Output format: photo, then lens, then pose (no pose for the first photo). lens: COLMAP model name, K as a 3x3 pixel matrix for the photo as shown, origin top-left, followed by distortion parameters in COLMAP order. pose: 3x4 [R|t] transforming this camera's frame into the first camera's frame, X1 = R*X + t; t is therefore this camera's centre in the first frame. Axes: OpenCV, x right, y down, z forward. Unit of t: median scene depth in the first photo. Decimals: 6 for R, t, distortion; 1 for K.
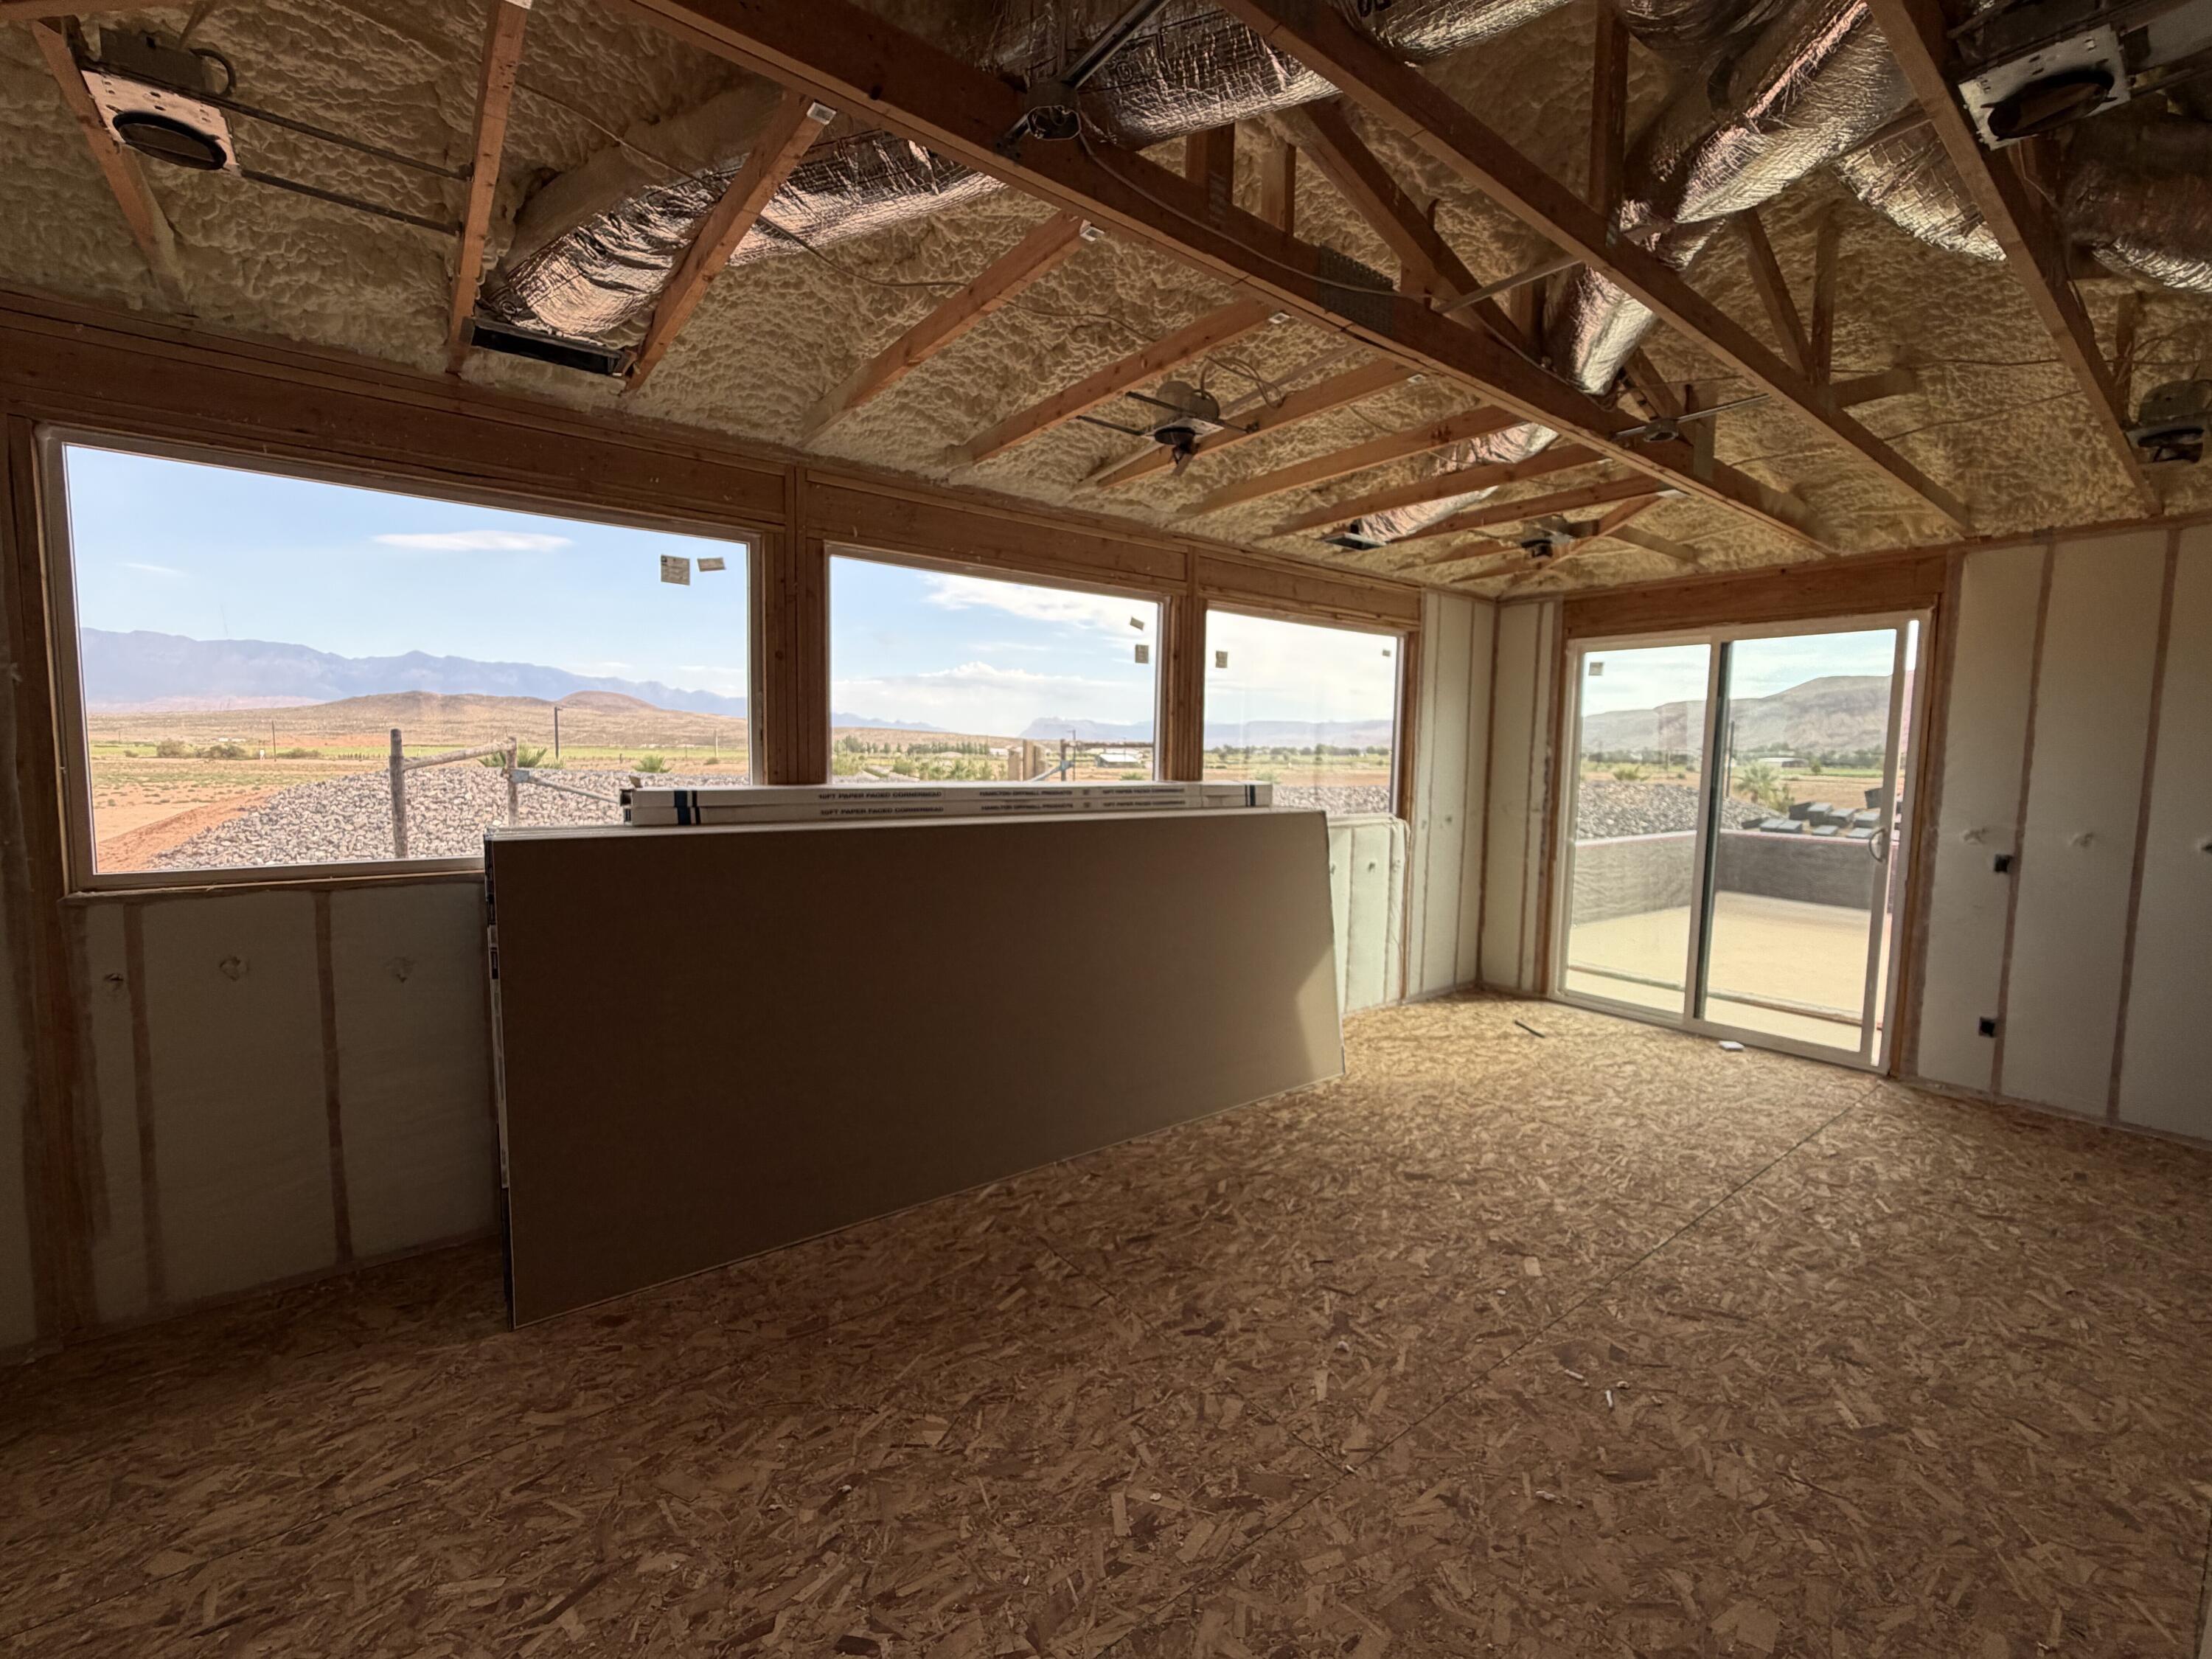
lens RADIAL K [[933.5, 0, 1106.0], [0, 933.5, 829.5], [0, 0, 1]] dist [-0.000699, -0.000217]
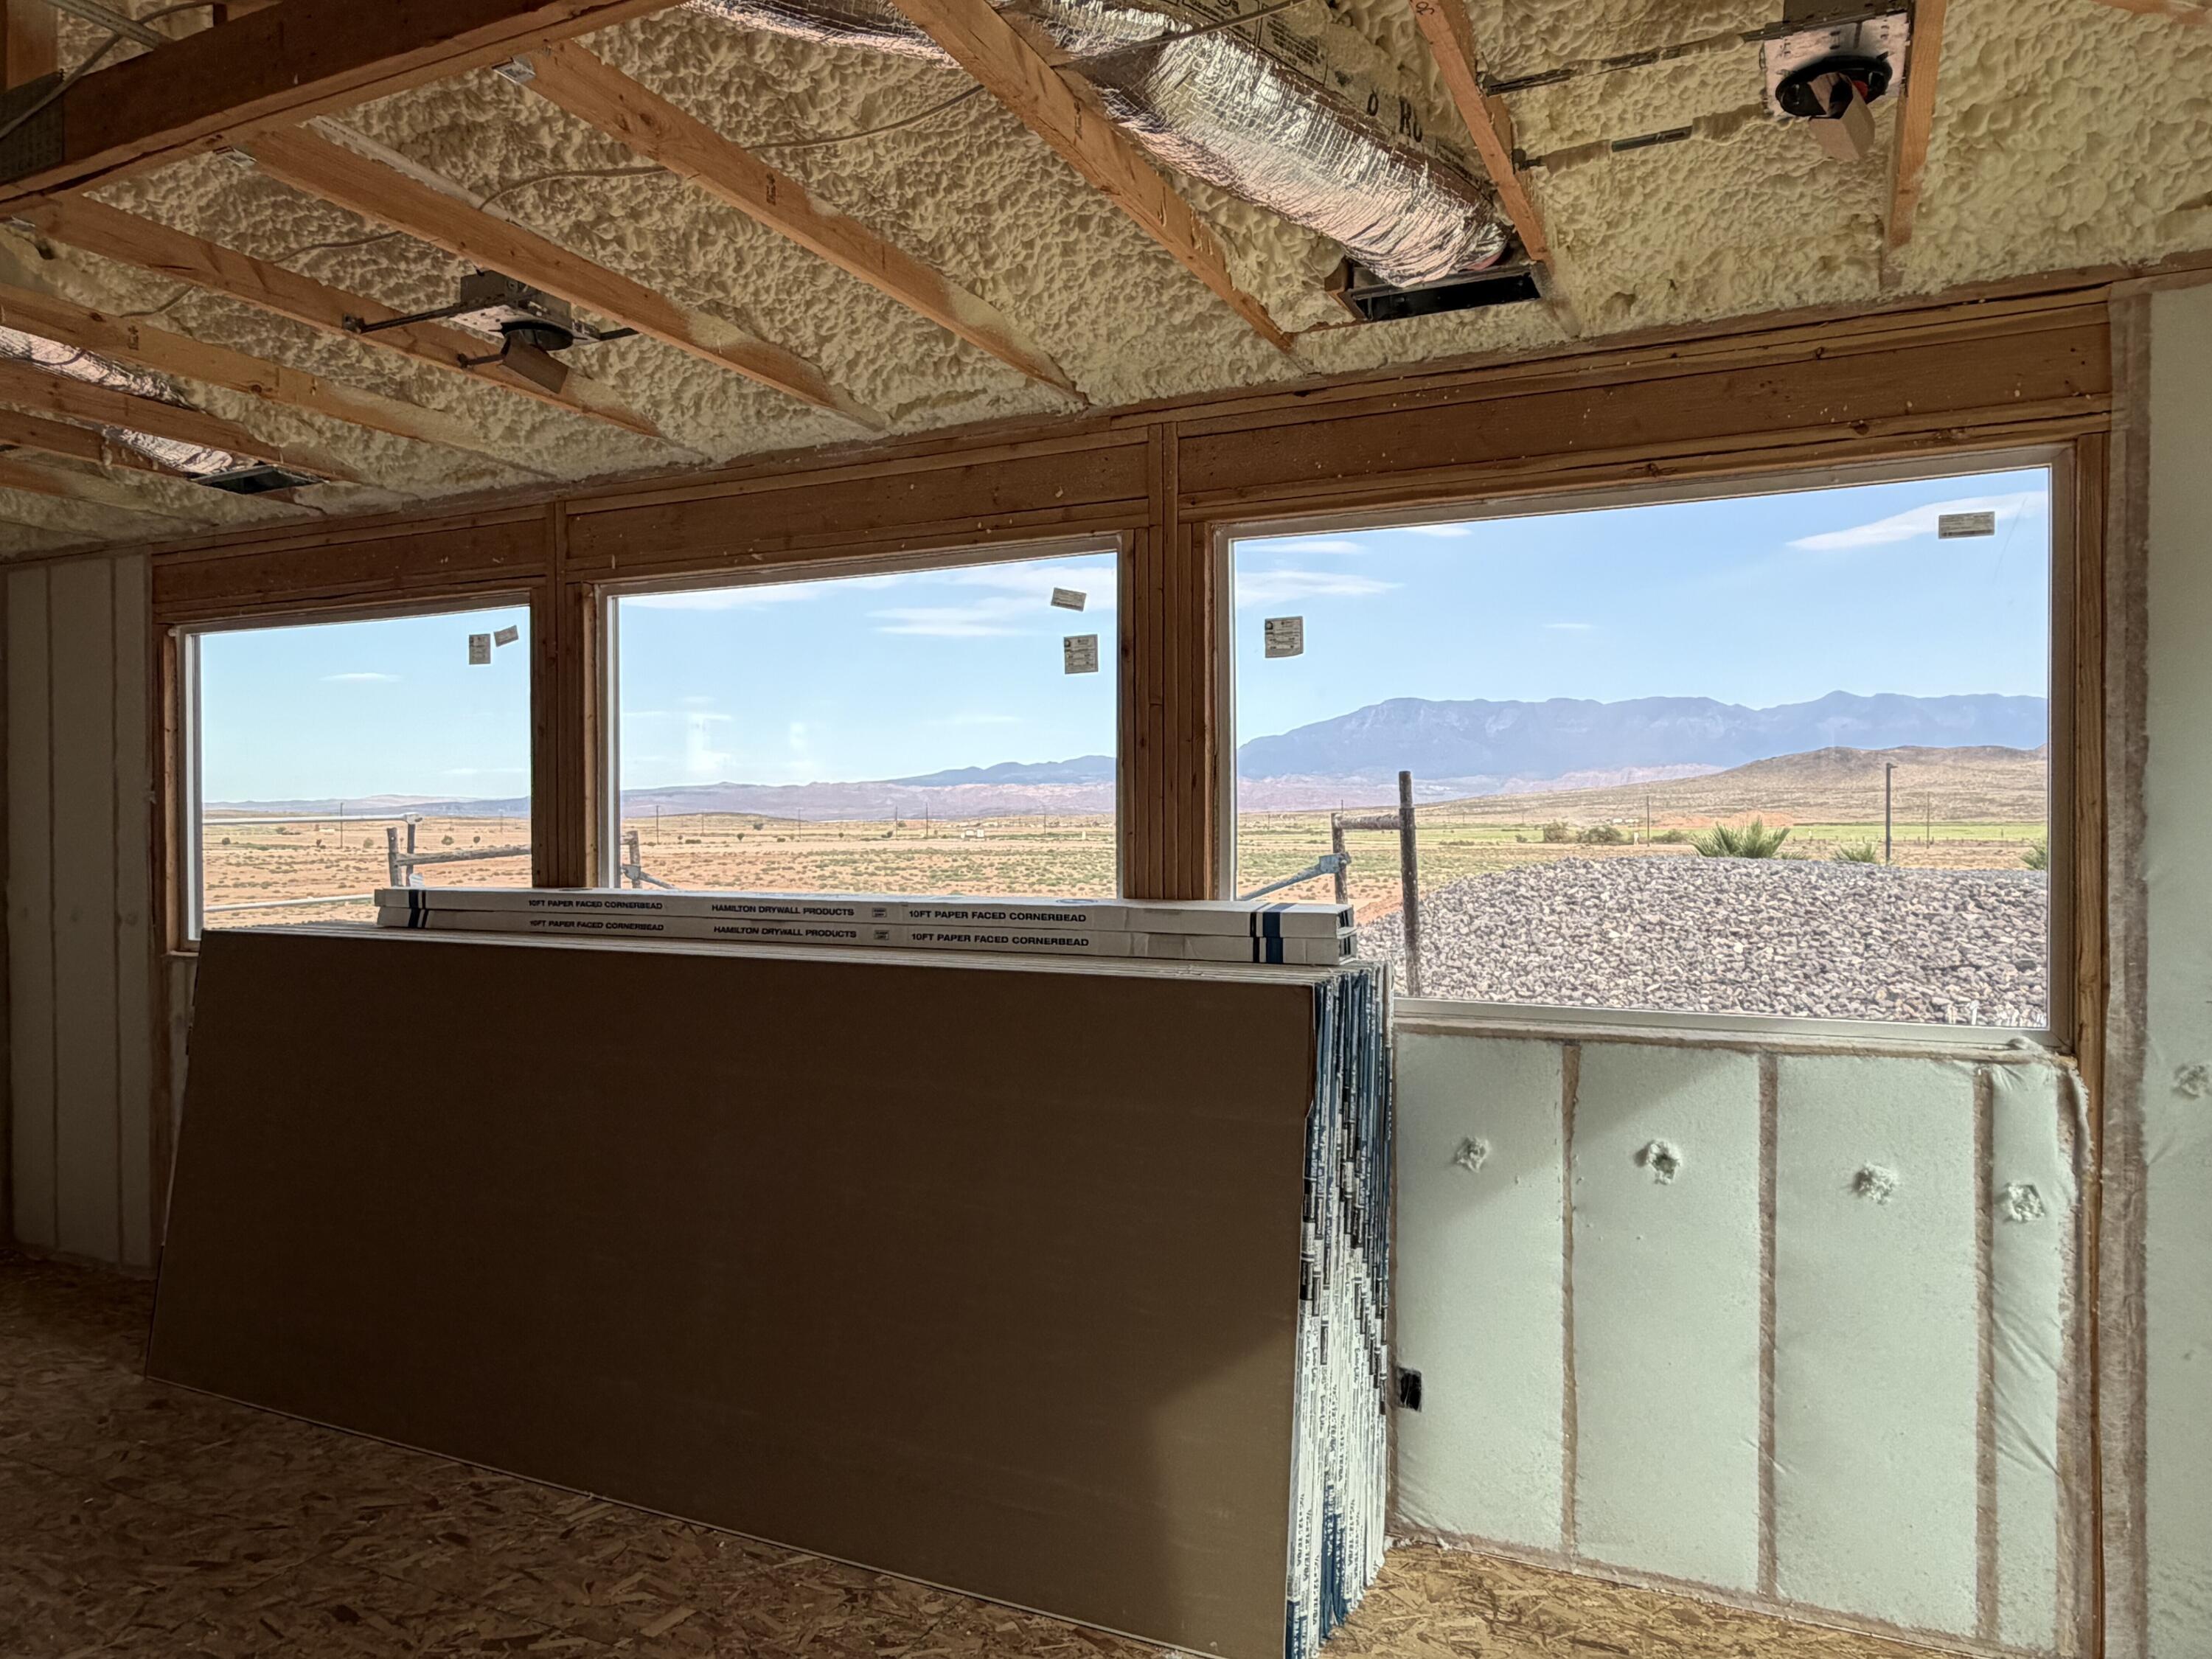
lens RADIAL K [[1477.0, 0, 1106.0], [0, 1477.0, 829.5], [0, 0, 1]] dist [-0.006133, 0.004621]
pose [[0.448162, -0.011686, -0.893876, 0.790723], [-0.063161, 0.997002, -0.044701, -0.054709], [0.891719, 0.076492, 0.446080, 0.657763]]
